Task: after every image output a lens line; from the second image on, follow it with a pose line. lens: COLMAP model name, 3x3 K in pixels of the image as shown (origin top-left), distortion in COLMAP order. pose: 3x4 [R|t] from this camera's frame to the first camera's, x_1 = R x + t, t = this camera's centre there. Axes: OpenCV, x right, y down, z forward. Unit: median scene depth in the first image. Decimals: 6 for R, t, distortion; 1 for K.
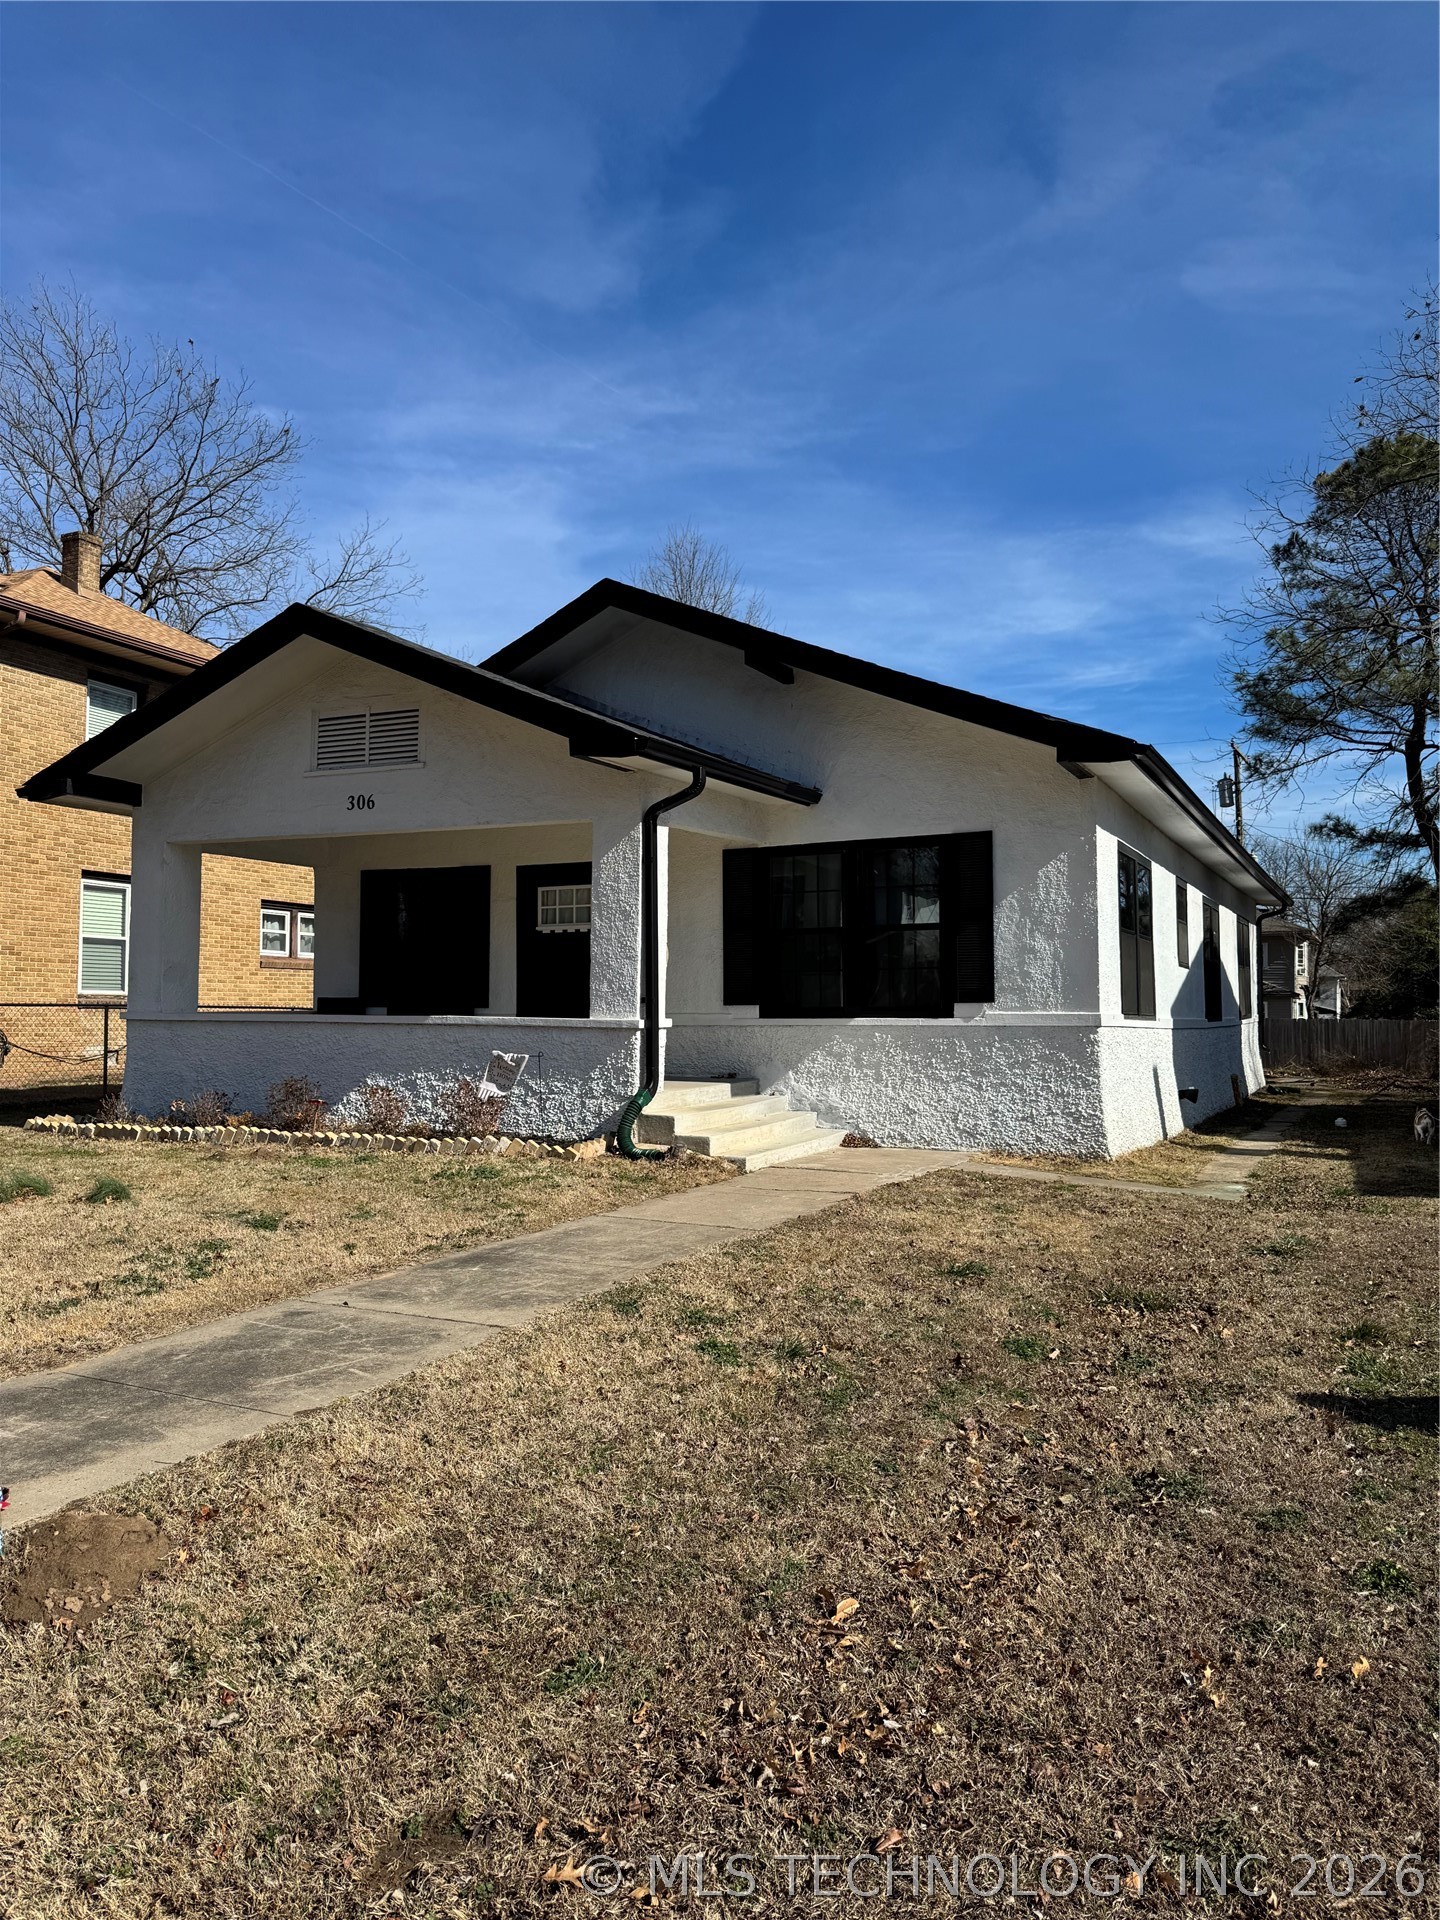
lens RADIAL K [[1345.7, 0, 722.3], [0, 1345.7, 950.5], [0, 0, 1]] dist [0.054645, -0.002543]
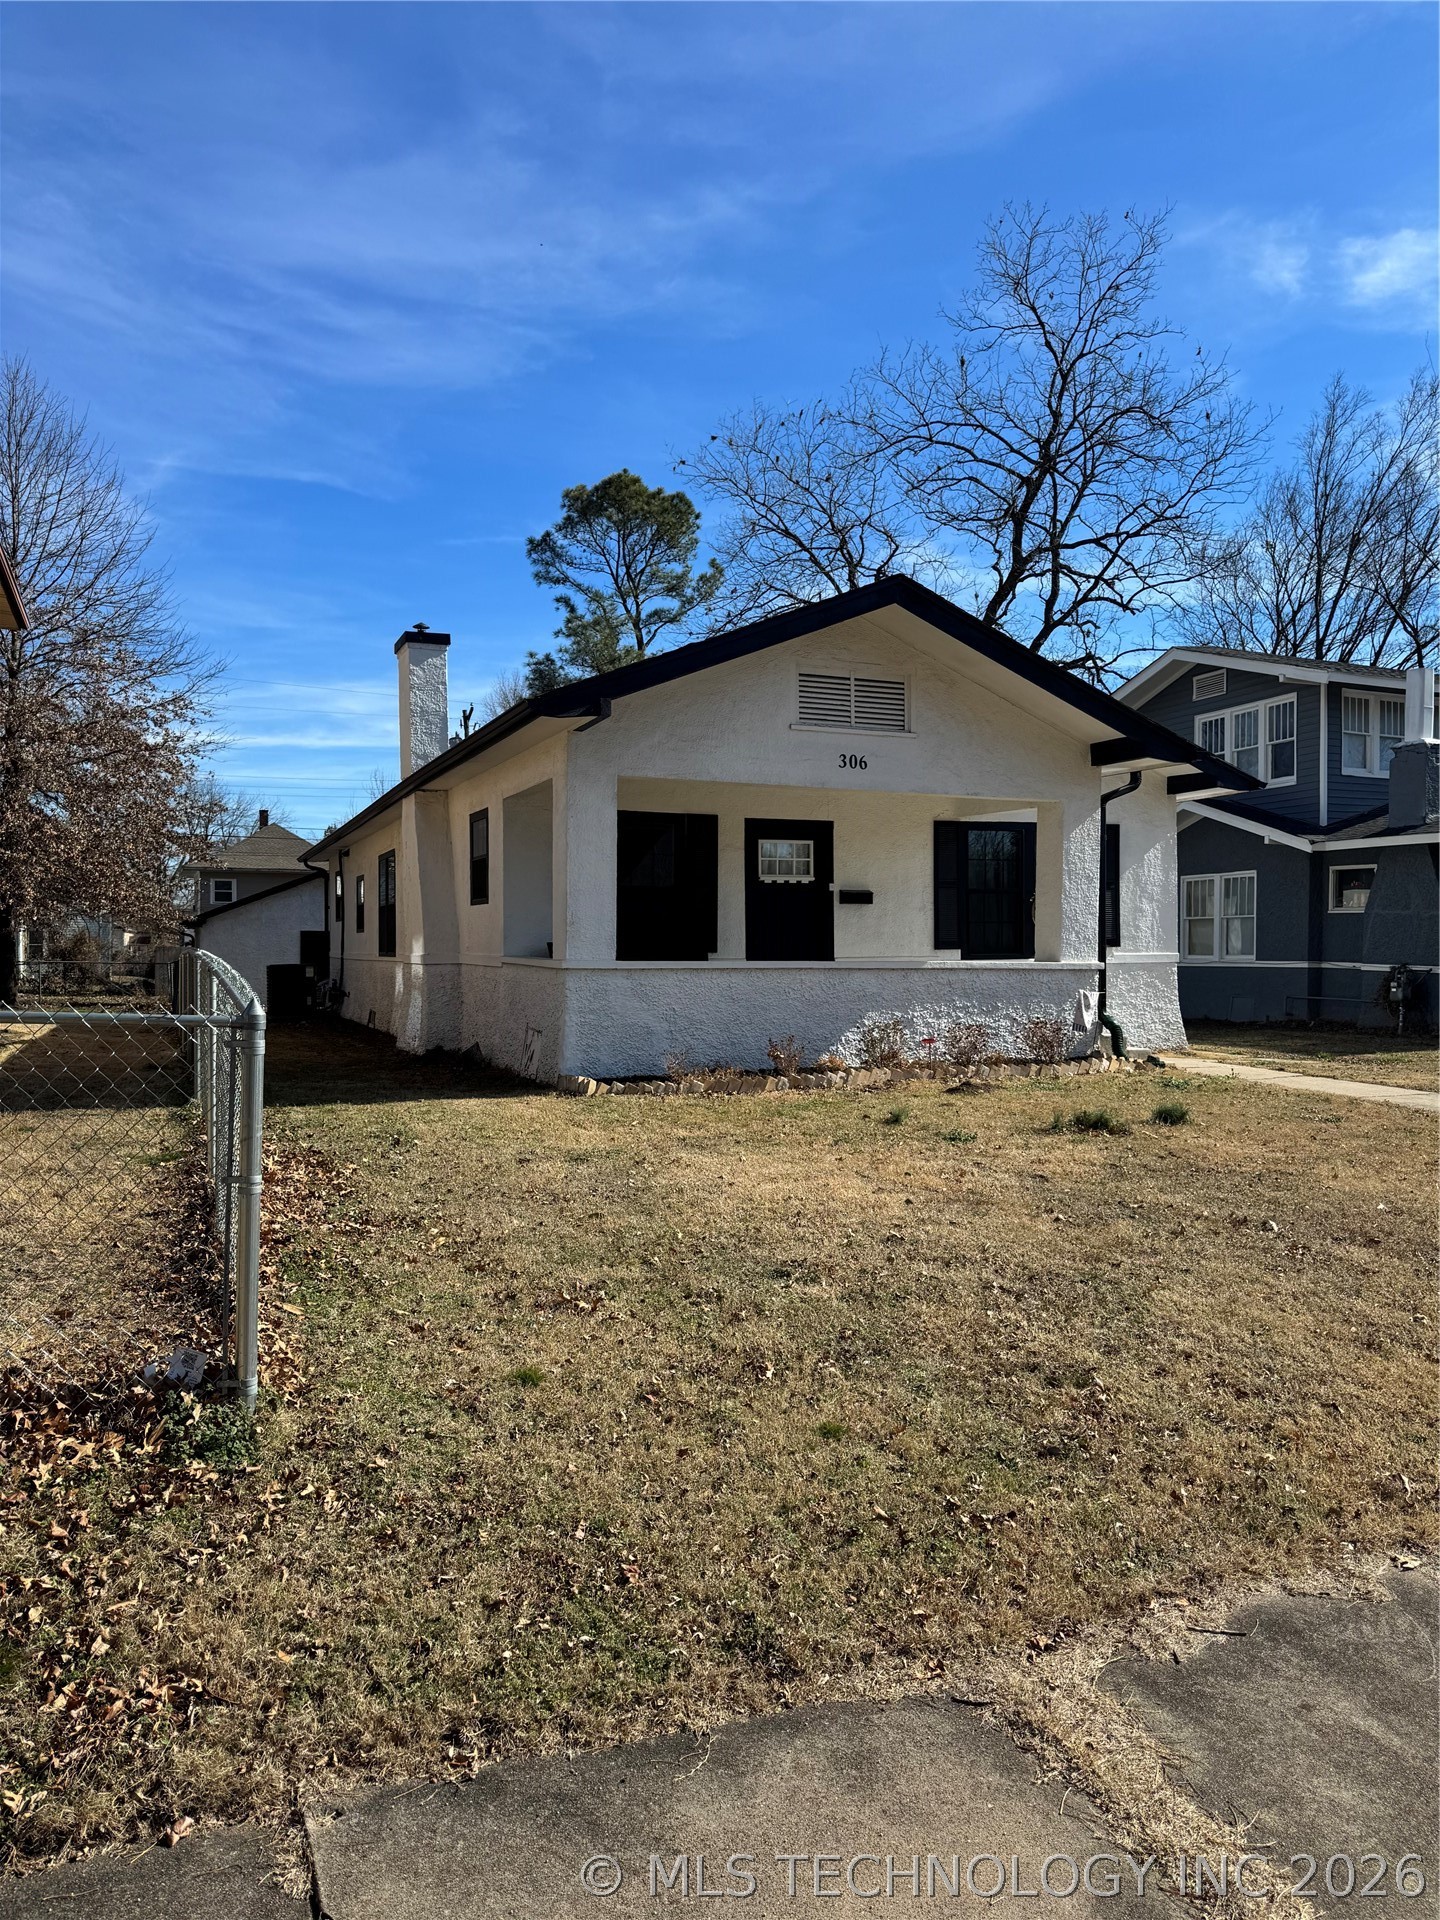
lens RADIAL K [[1345.7, 0, 723.0], [0, 1345.7, 960.0], [0, 0, 1]] dist [0.054645, -0.002543]
pose [[0.668834, -0.012504, 0.743307, -1.120120], [-0.029757, 0.998607, 0.043574, 0.003055], [-0.742816, -0.051262, 0.667530, 0.357657]]
